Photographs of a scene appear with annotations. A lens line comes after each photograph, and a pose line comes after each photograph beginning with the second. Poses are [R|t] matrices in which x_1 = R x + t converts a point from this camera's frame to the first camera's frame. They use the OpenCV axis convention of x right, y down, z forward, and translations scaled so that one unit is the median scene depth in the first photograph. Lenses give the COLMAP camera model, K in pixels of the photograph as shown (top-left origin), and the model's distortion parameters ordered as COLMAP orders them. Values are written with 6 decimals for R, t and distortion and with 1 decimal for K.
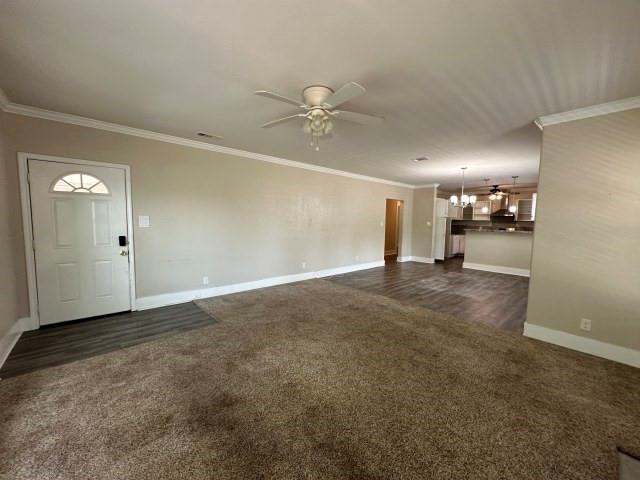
lens RADIAL K [[256.8, 0, 320.0], [0, 256.8, 240.0], [0, 0, 1]] dist [0.000659, 0.000307]
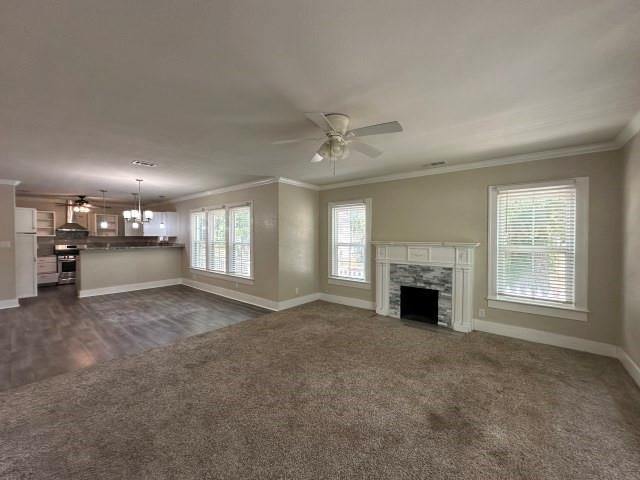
lens RADIAL K [[256.8, 0, 320.0], [0, 256.8, 240.0], [0, 0, 1]] dist [0.000659, 0.000307]
pose [[-0.153876, -0.032102, 0.987569, -0.439538], [0.076599, 0.996077, 0.044314, -0.062793], [-0.985117, 0.082465, -0.150814, 0.531705]]
